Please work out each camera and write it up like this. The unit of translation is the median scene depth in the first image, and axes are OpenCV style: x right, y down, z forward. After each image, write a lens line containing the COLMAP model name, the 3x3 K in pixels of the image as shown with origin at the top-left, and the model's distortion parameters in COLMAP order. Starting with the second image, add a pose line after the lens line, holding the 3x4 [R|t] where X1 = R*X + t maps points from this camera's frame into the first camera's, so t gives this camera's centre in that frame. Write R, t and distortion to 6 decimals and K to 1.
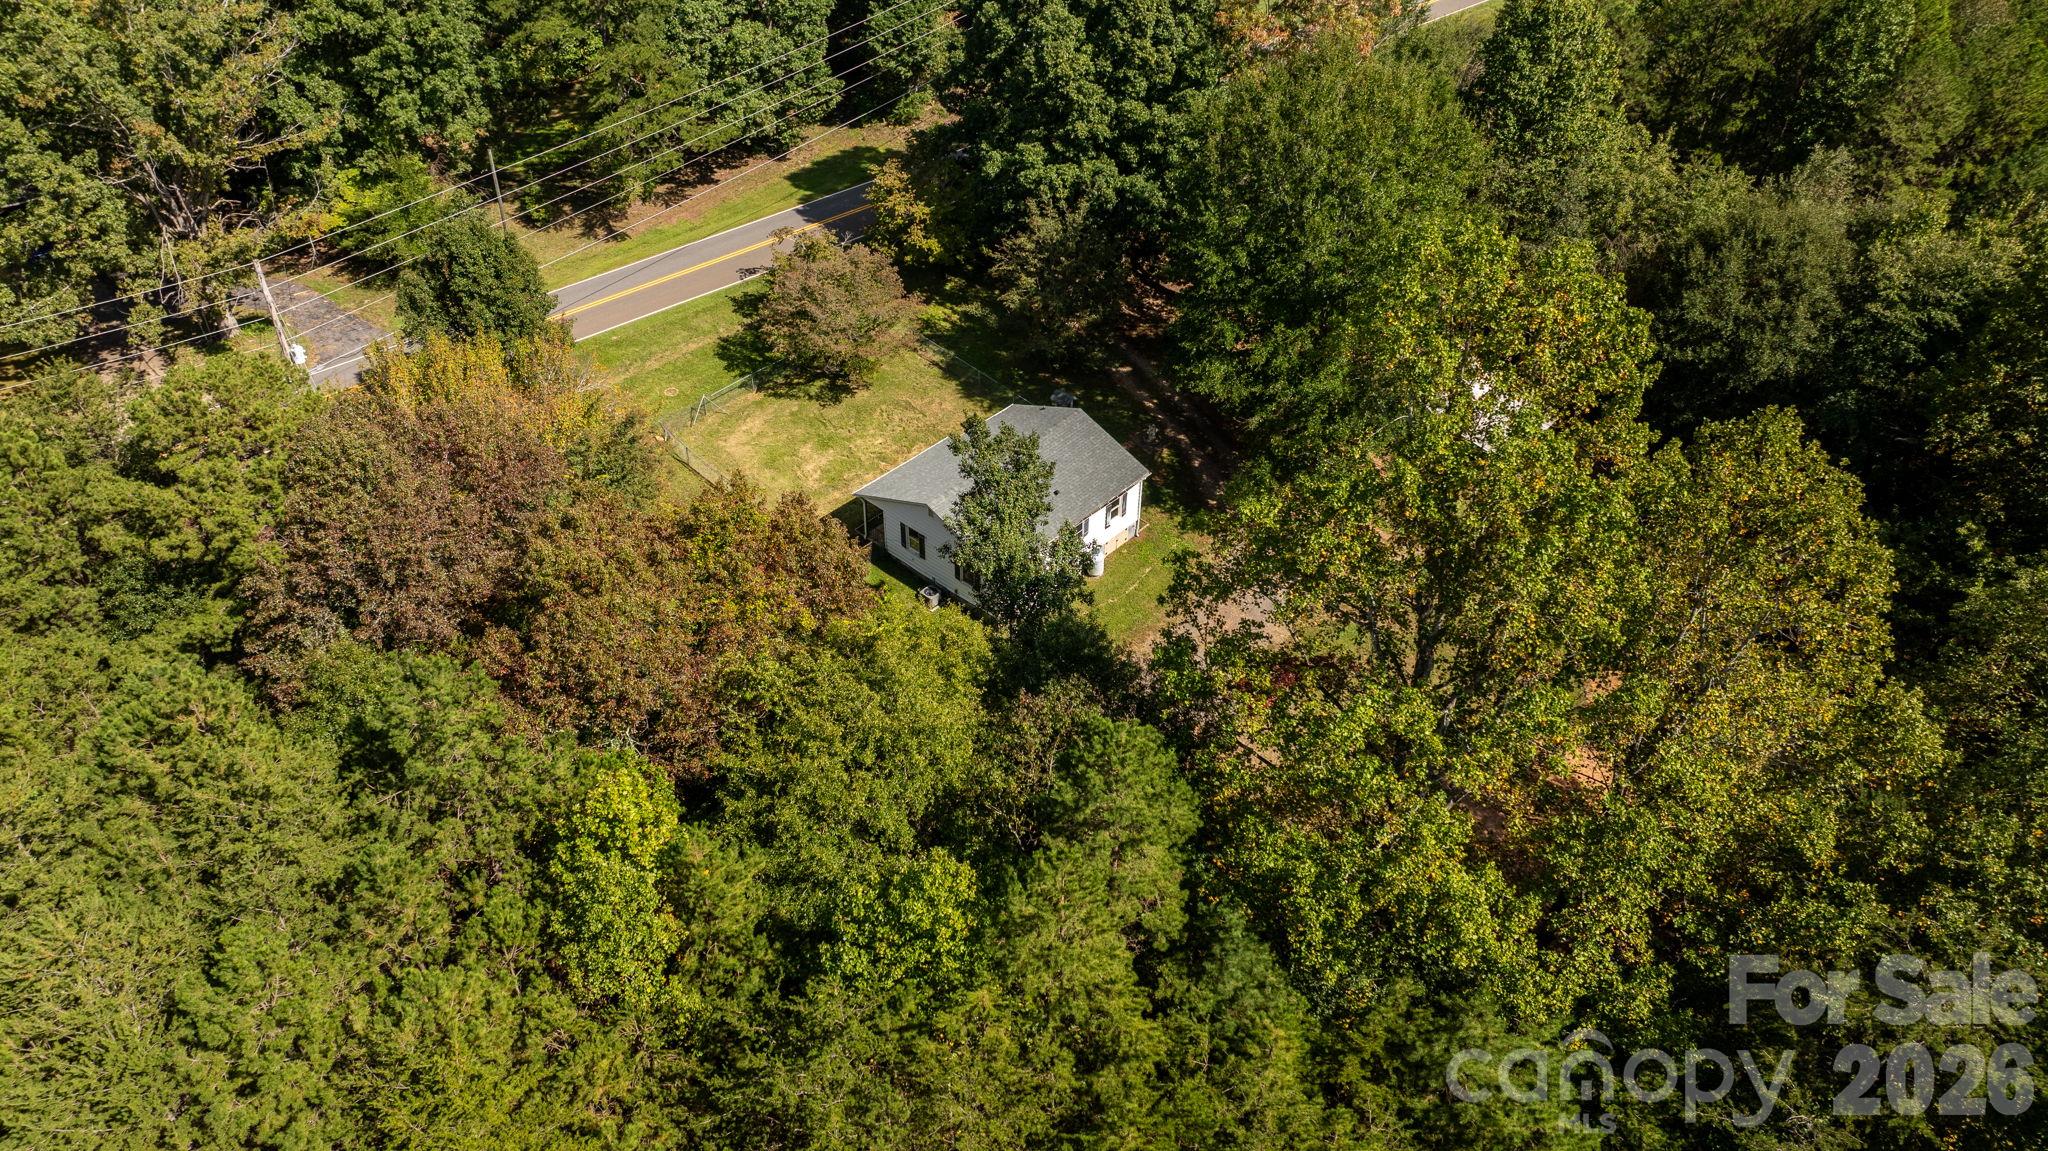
lens RADIAL K [[1437.2, 0, 1023.2], [0, 1437.2, 567.7], [0, 0, 1]] dist [-0.018142, 0.006397]
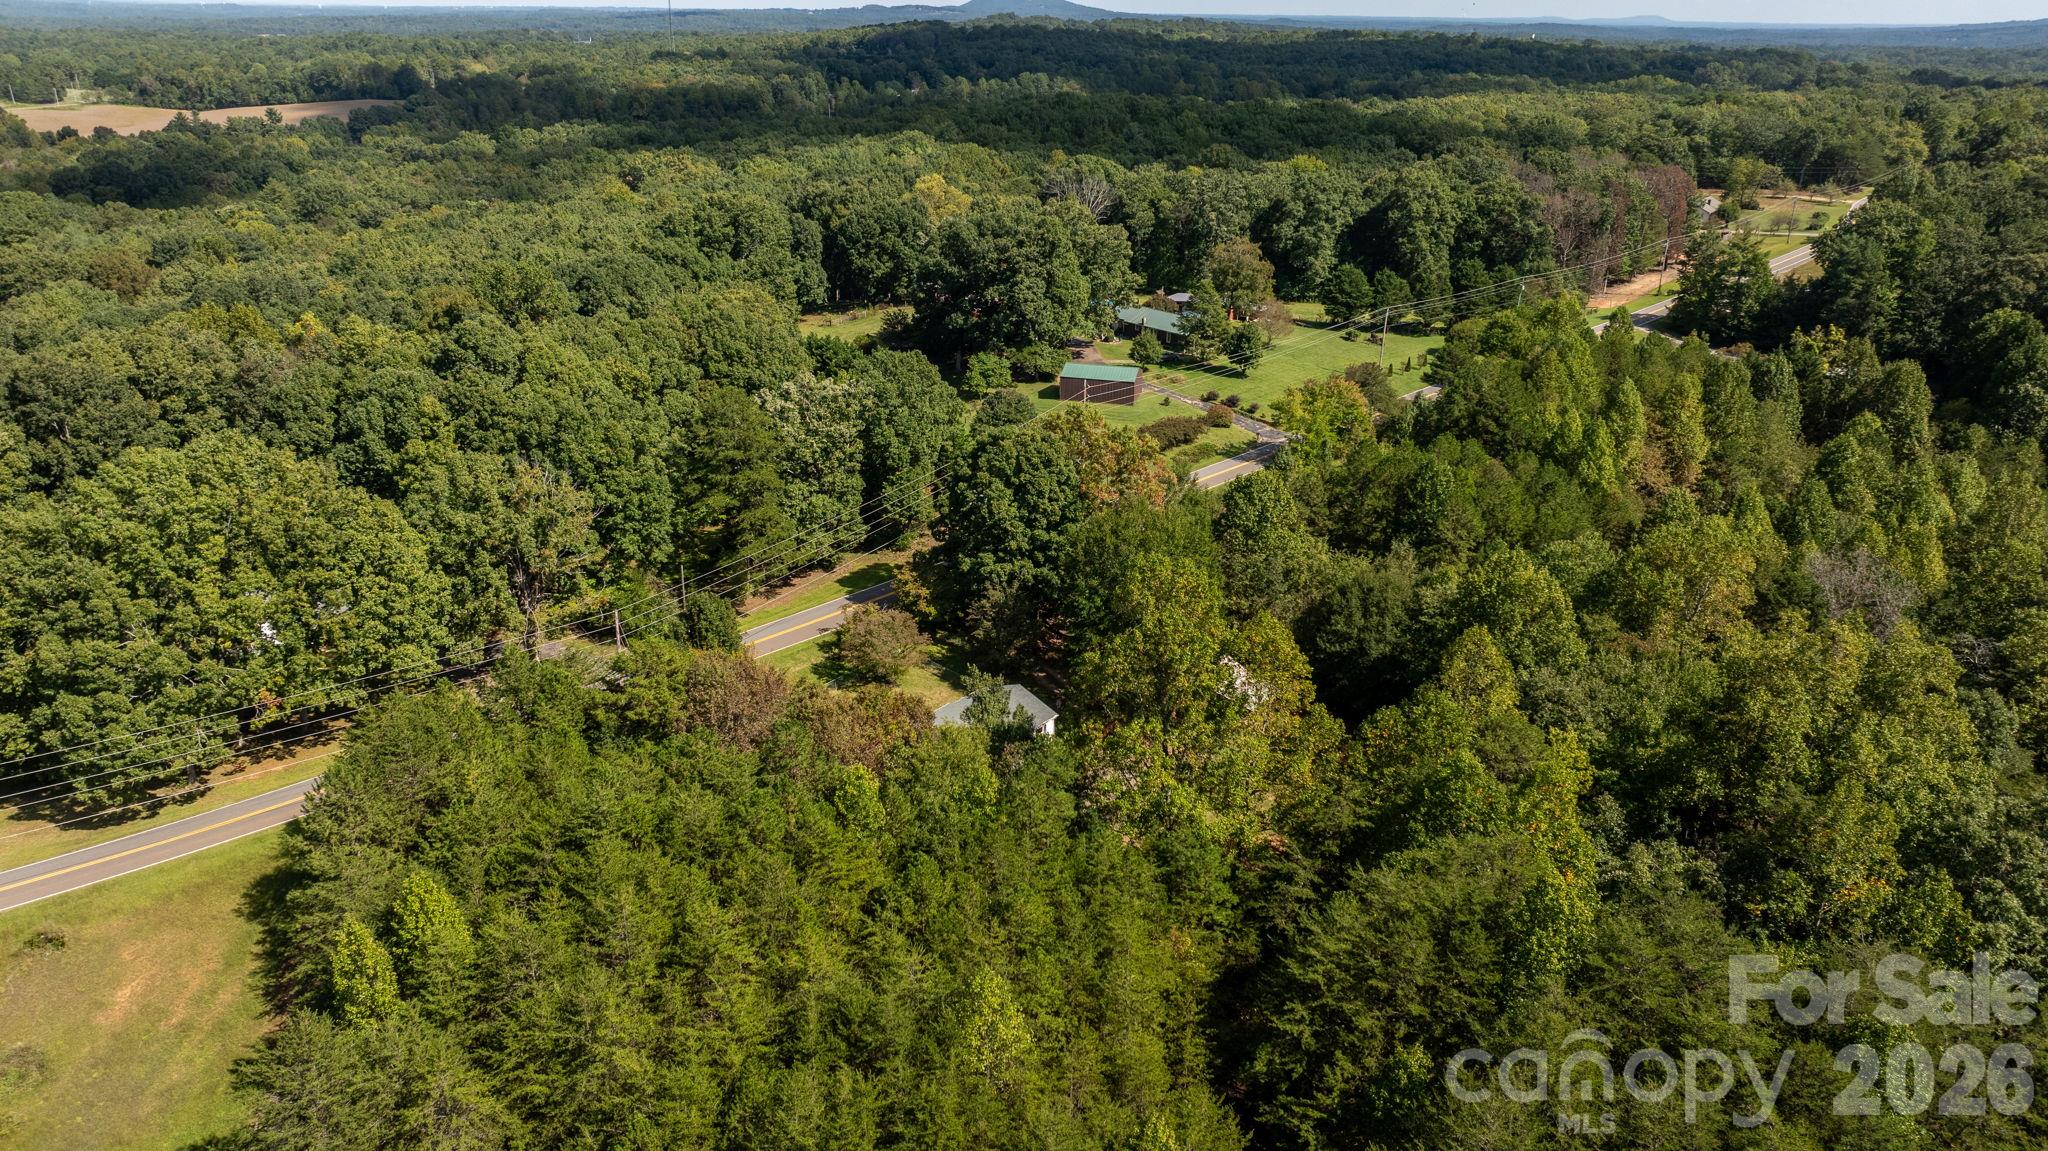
lens RADIAL K [[1437.2, 0, 1023.0], [0, 1437.2, 574.2], [0, 0, 1]] dist [-0.018142, 0.006397]
pose [[0.997724, -0.026301, 0.062083, -0.063221], [0.043603, 0.954011, -0.296584, 0.284897], [-0.051428, 0.298616, 0.952987, -0.770344]]
